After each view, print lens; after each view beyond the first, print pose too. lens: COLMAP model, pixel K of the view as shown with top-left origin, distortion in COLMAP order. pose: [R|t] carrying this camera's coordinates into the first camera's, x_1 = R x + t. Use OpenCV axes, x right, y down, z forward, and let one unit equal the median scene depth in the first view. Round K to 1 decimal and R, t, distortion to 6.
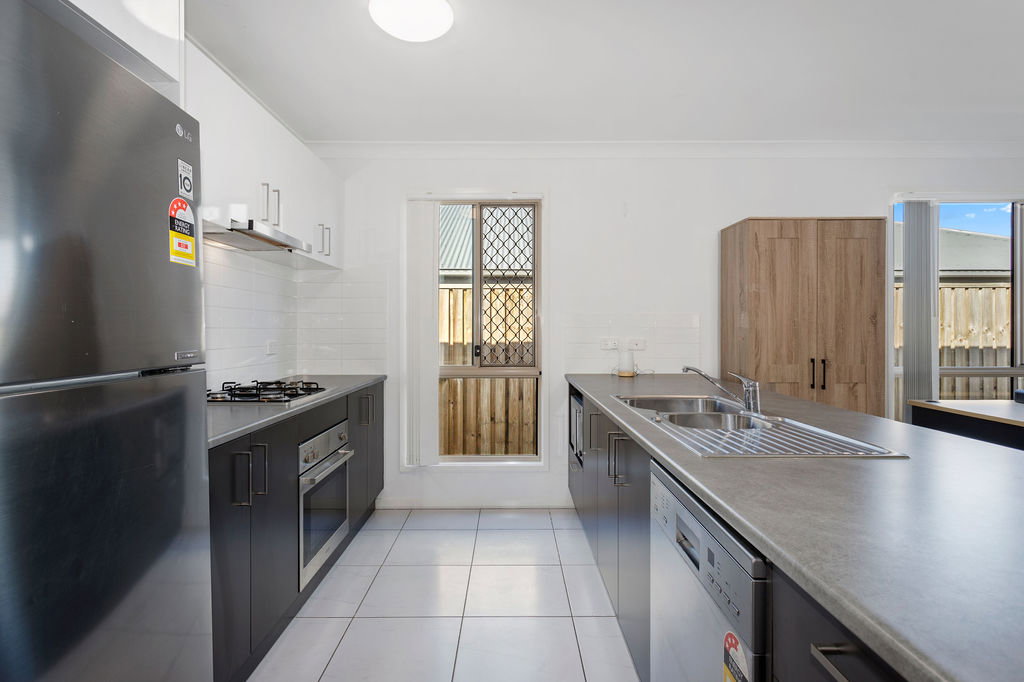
lens RADIAL K [[501.3, 0, 511.1], [0, 501.3, 332.1], [0, 0, 1]] dist [0.002301, -0.000012]
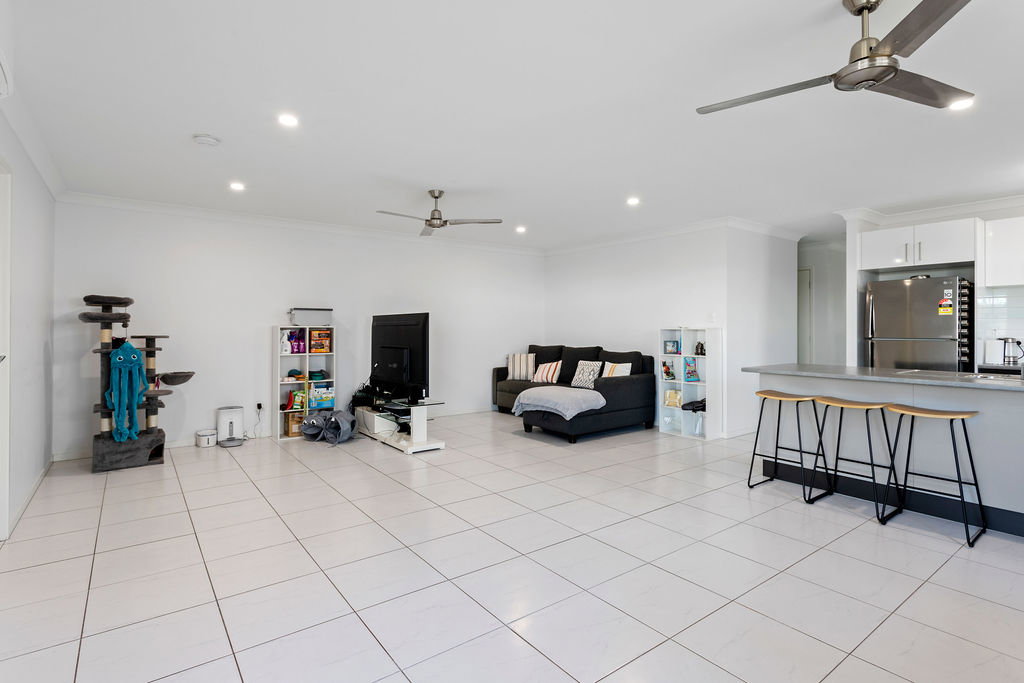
lens RADIAL K [[501.3, 0, 506.5], [0, 501.3, 328.7], [0, 0, 1]] dist [0.002301, -0.000012]
pose [[-0.806258, -0.001616, -0.591561, 1.716610], [-0.002994, 0.999995, 0.001348, -0.006397], [0.591556, 0.002858, -0.806259, 0.808923]]
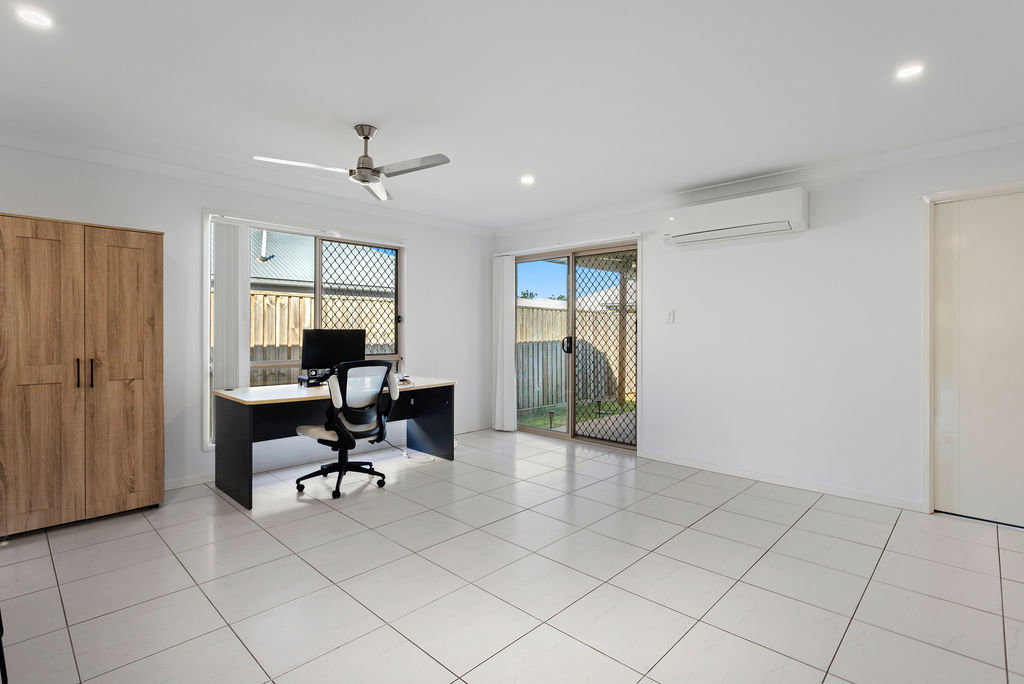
lens RADIAL K [[501.3, 0, 516.3], [0, 501.3, 332.7], [0, 0, 1]] dist [0.002301, -0.000012]
pose [[0.687674, 0.000879, 0.726019, 0.467795], [0.005879, 0.999960, -0.006779, 0.011818], [-0.725996, 0.008930, 0.687641, -0.369324]]
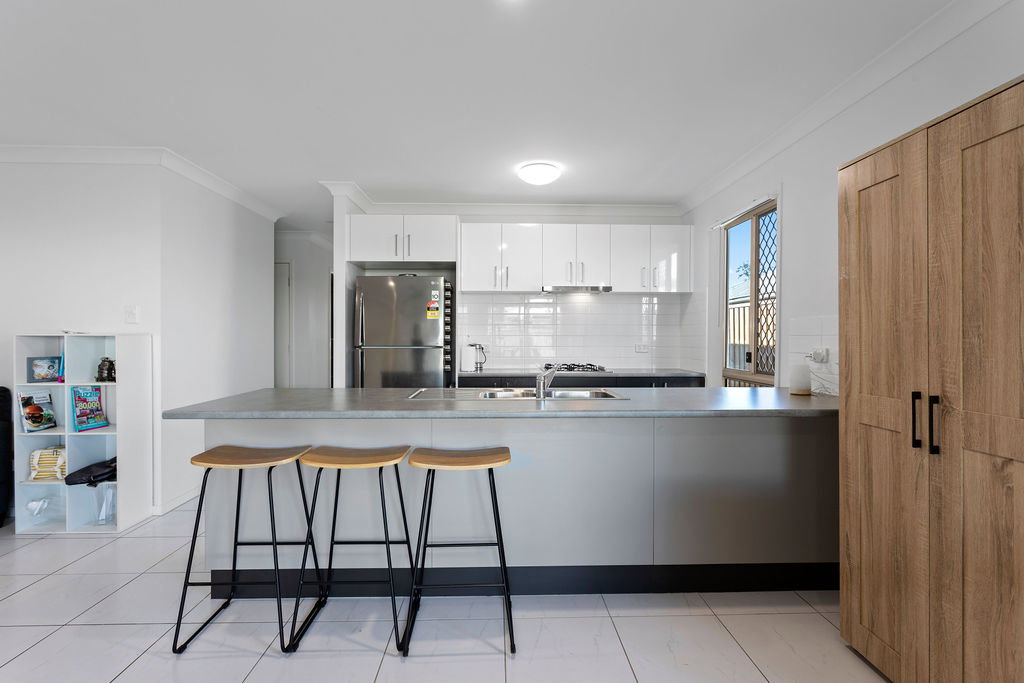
lens RADIAL K [[501.3, 0, 522.1], [0, 501.3, 337.4], [0, 0, 1]] dist [0.002301, -0.000012]
pose [[0.042166, 0.003071, -0.999106, 1.112681], [-0.003103, 0.999991, 0.002942, -0.005453], [0.999106, 0.002976, 0.042176, 0.554324]]
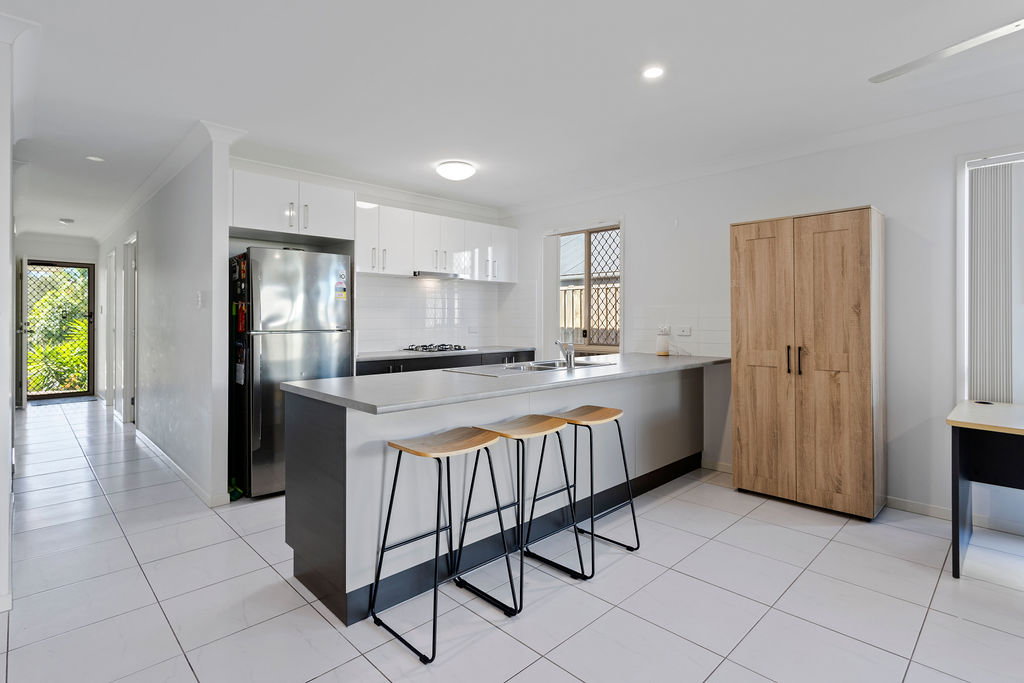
lens RADIAL K [[501.3, 0, 520.1], [0, 501.3, 314.4], [0, 0, 1]] dist [0.002301, -0.000012]
pose [[0.706299, -0.005816, -0.707890, 0.956545], [-0.000248, 0.999964, -0.008463, -0.005858], [0.707914, 0.006154, 0.706272, -0.183998]]
